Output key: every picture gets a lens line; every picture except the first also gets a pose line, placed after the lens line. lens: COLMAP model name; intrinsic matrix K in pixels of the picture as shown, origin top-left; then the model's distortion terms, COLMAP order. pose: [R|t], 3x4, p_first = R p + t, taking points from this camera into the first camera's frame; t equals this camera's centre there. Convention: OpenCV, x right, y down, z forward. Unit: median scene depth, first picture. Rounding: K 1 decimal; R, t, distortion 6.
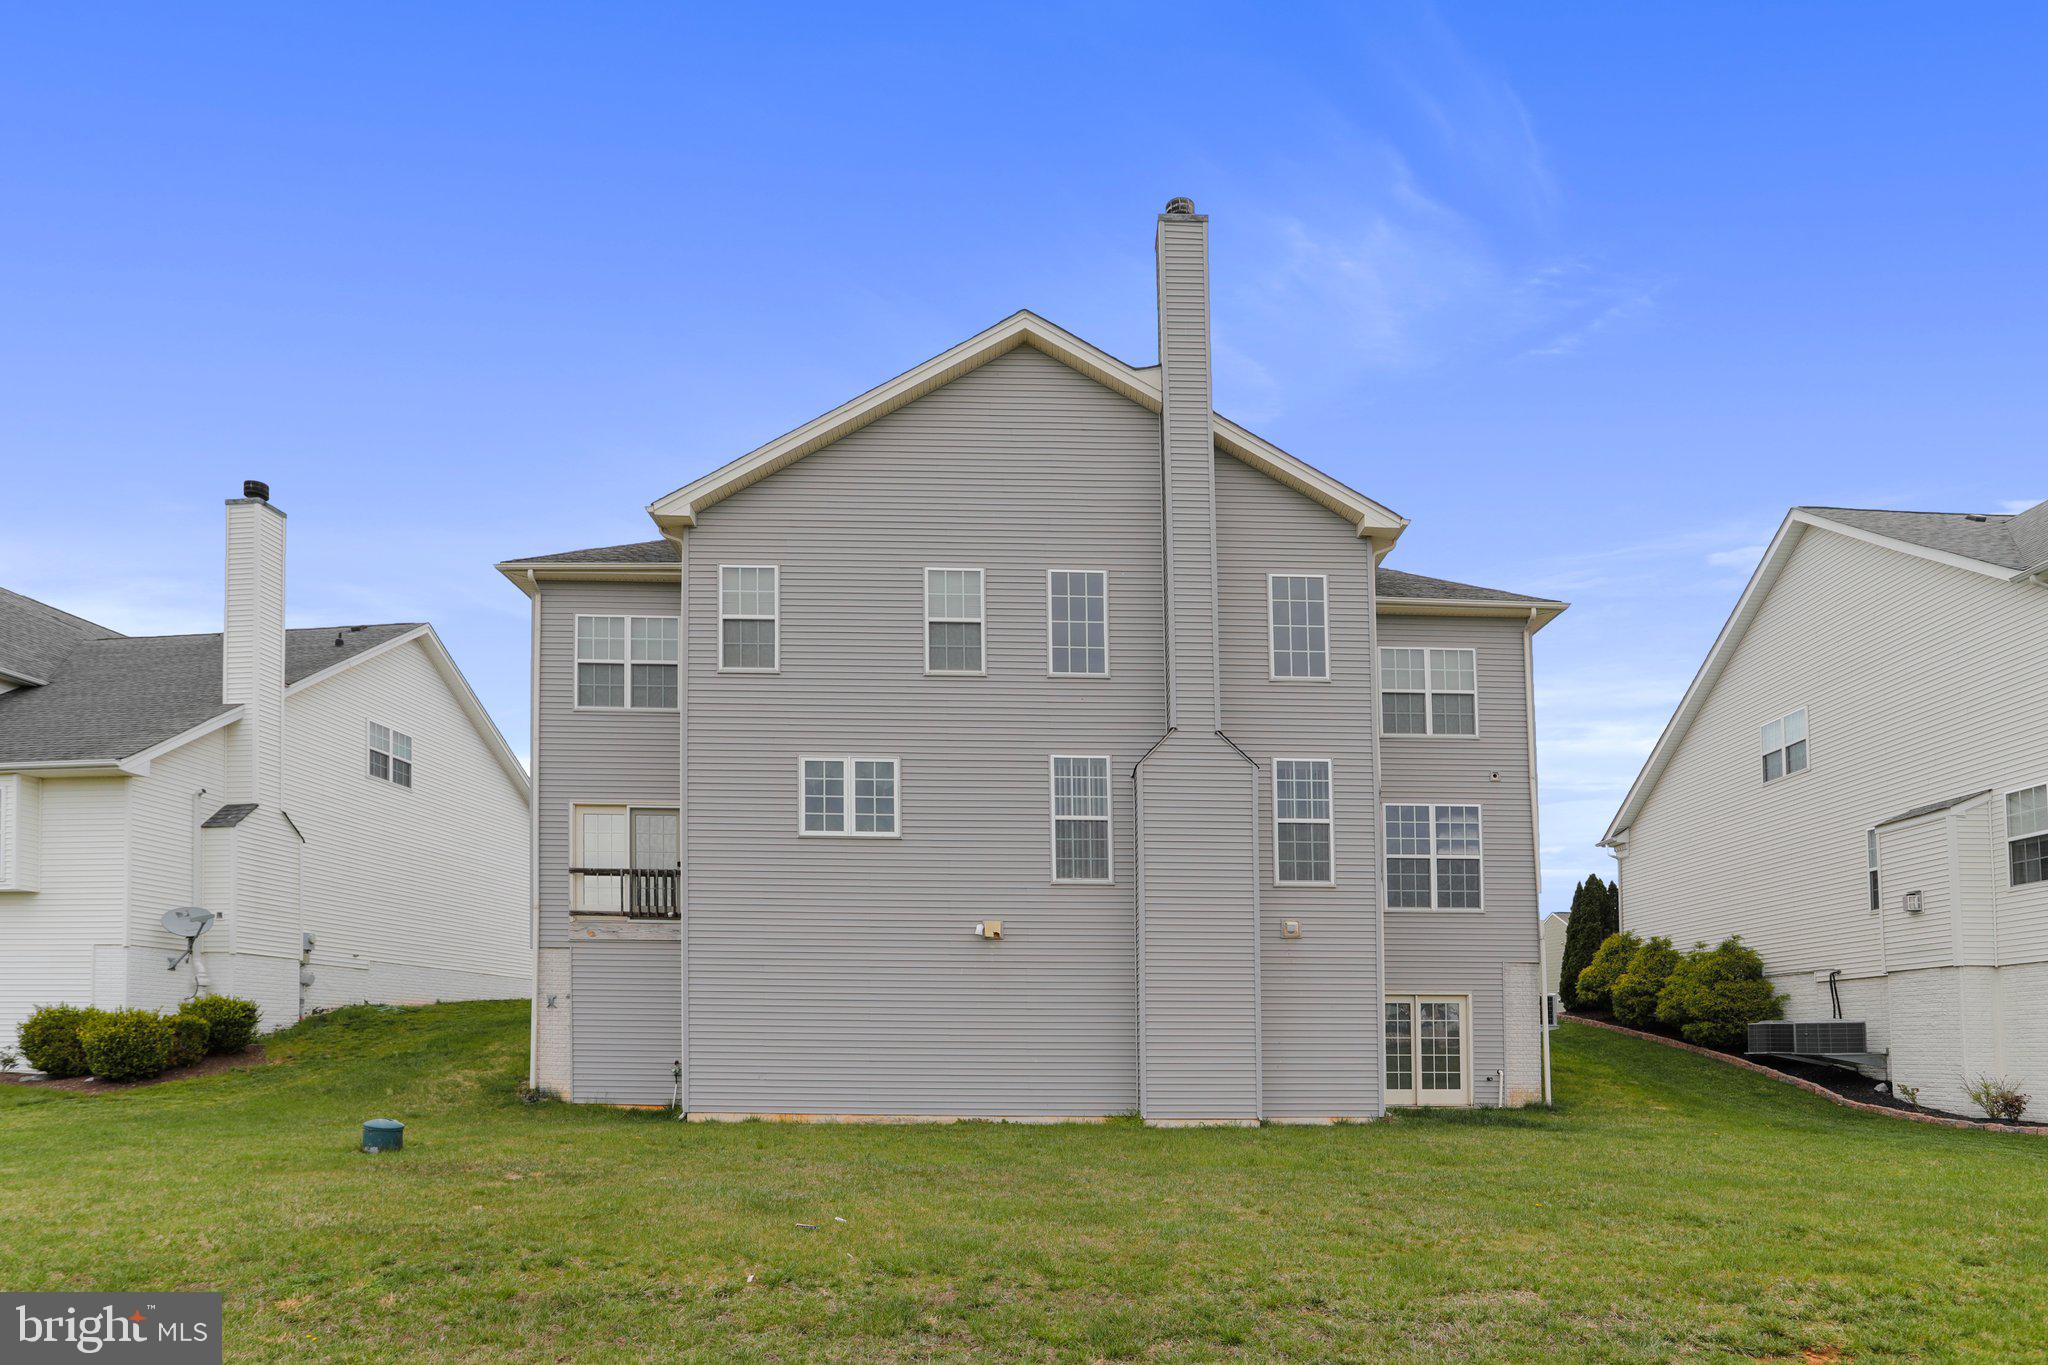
lens RADIAL K [[1196.1, 0, 1024.7], [0, 1196.1, 778.9], [0, 0, 1]] dist [-0.055615, 0.039809]
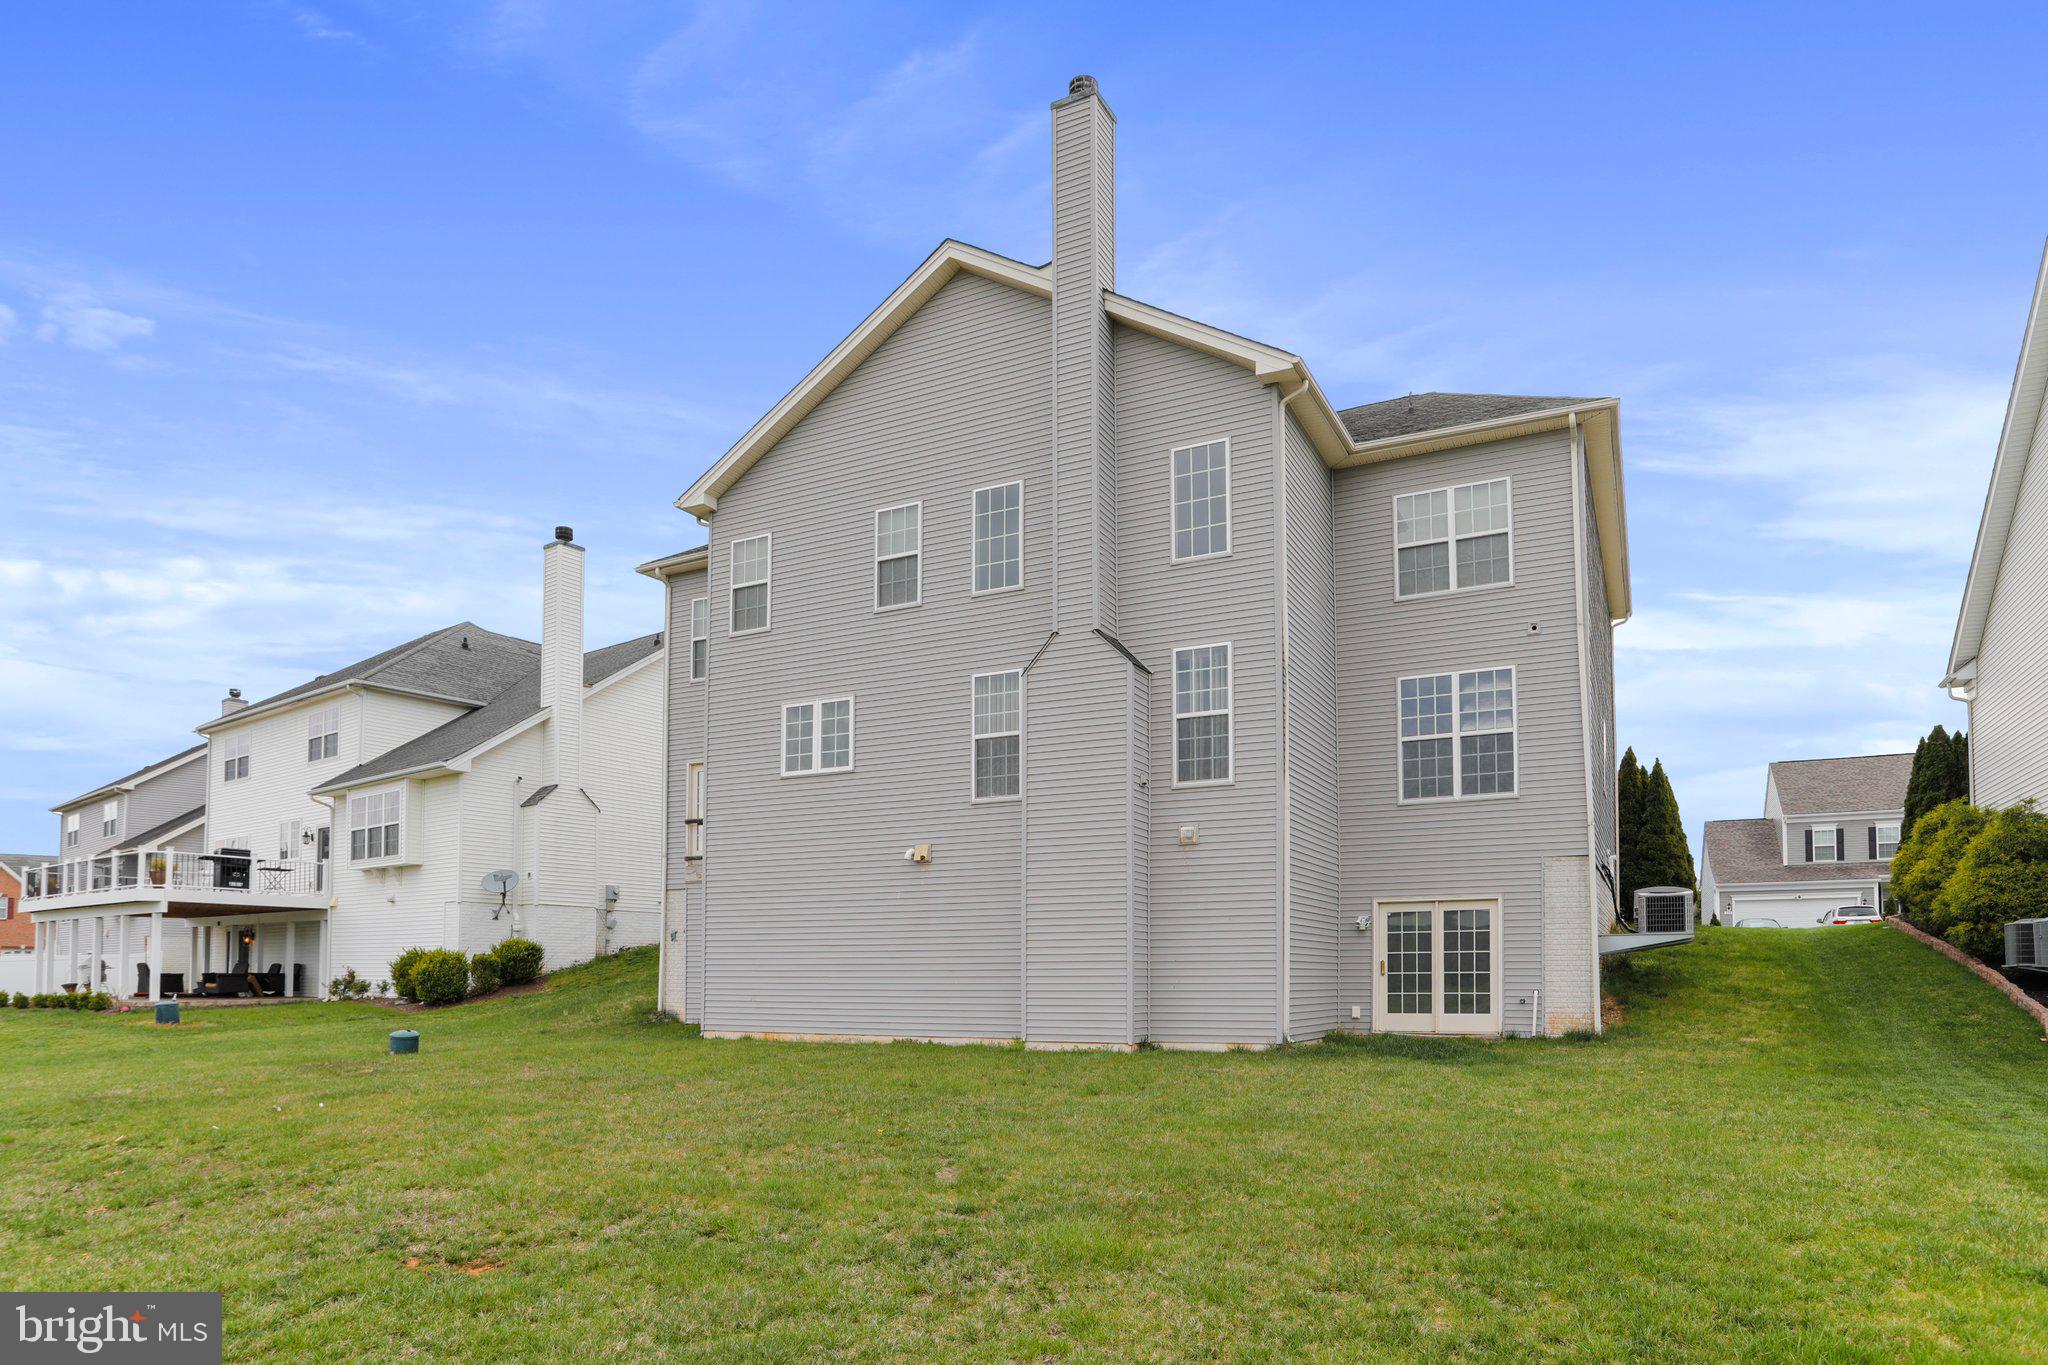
lens RADIAL K [[1221.9, 0, 1022.3], [0, 1221.9, 682.3], [0, 0, 1]] dist [-0.057334, 0.045396]
pose [[0.880723, -0.120808, -0.457966, 0.501719], [0.113171, 0.992592, -0.044195, 0.034263], [0.459913, -0.012905, 0.887870, 0.108641]]
